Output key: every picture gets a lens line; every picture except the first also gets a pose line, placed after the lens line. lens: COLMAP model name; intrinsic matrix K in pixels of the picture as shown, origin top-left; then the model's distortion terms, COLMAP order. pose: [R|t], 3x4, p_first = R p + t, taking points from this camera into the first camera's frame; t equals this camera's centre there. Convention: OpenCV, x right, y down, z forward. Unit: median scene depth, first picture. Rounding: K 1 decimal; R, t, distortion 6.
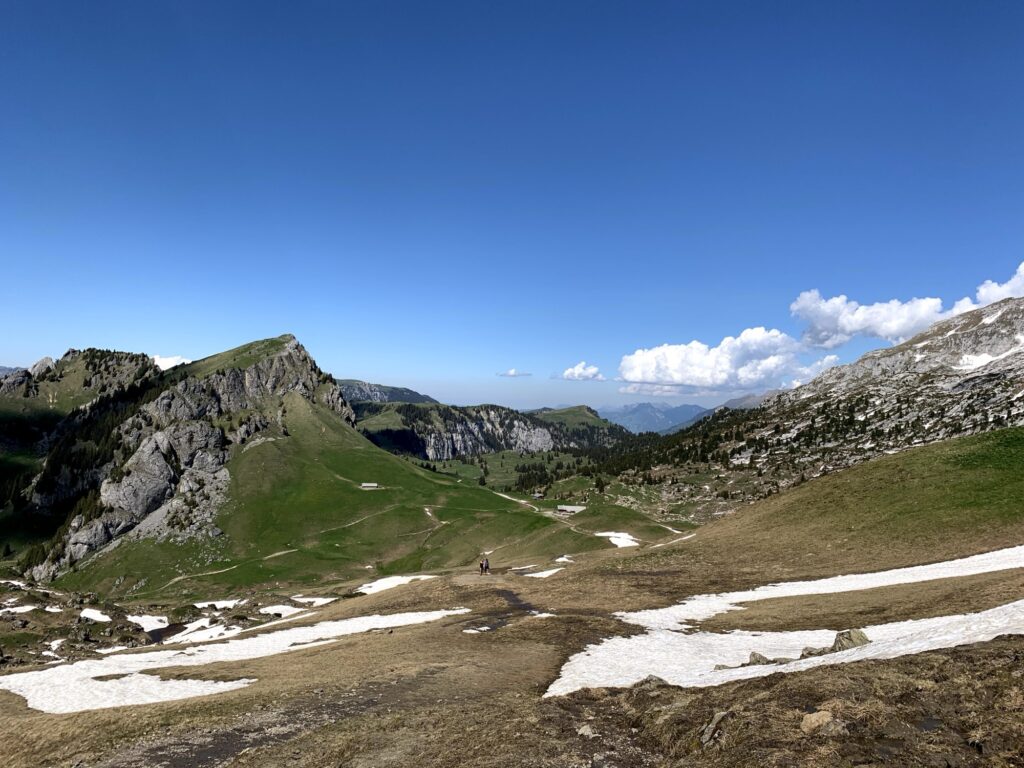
lens RADIAL K [[771.0, 0, 514.0], [0, 771.0, 370.0], [0, 0, 1]] dist [0.049524, -0.067827]
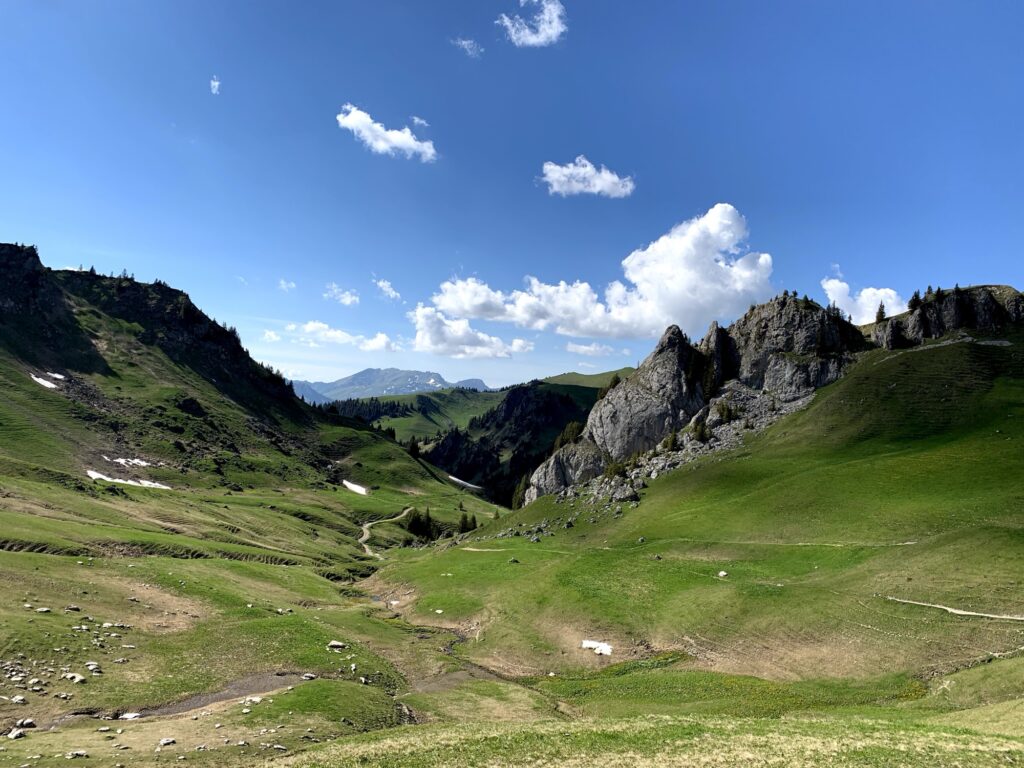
lens RADIAL K [[771.0, 0, 512.0], [0, 771.0, 377.4], [0, 0, 1]] dist [0.049524, -0.067827]
pose [[0.086060, -0.068951, -0.993901, 0.224563], [-0.036613, 0.996710, -0.072316, 0.644399], [0.995617, 0.042614, 0.083253, 3.280456]]
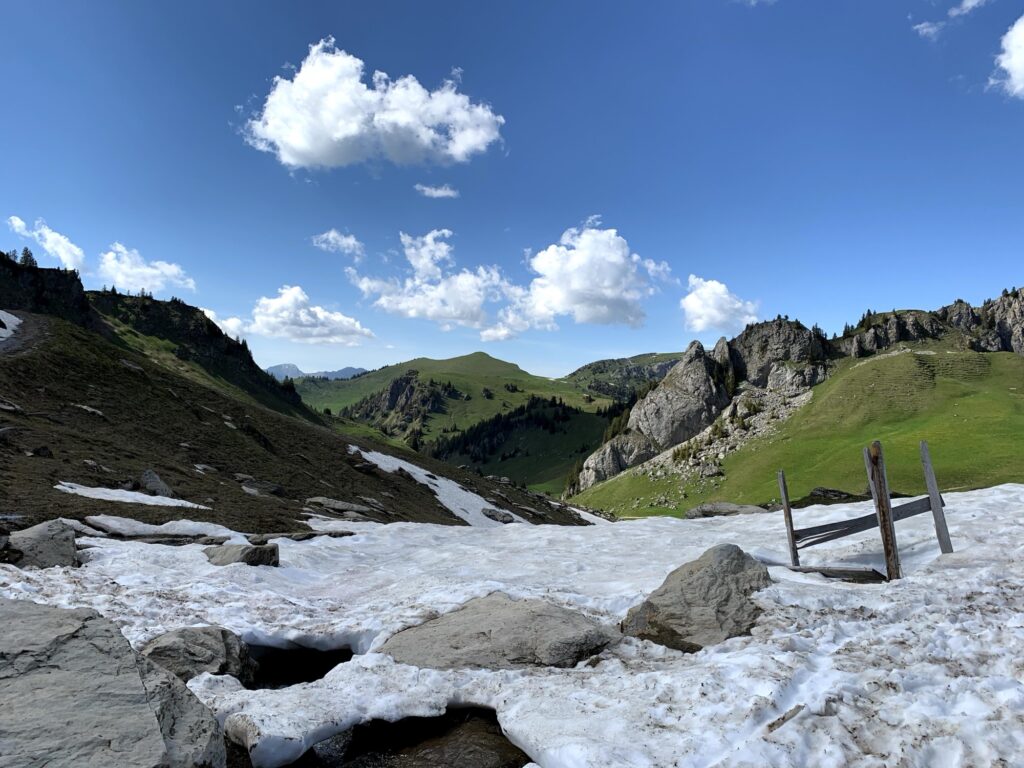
lens RADIAL K [[771.0, 0, 509.0], [0, 771.0, 384.5], [0, 0, 1]] dist [0.049524, -0.067827]
pose [[0.316201, -0.042753, -0.947728, 0.578521], [0.010628, 0.999081, -0.041524, 0.598144], [0.948633, 0.003058, 0.316365, 2.382846]]
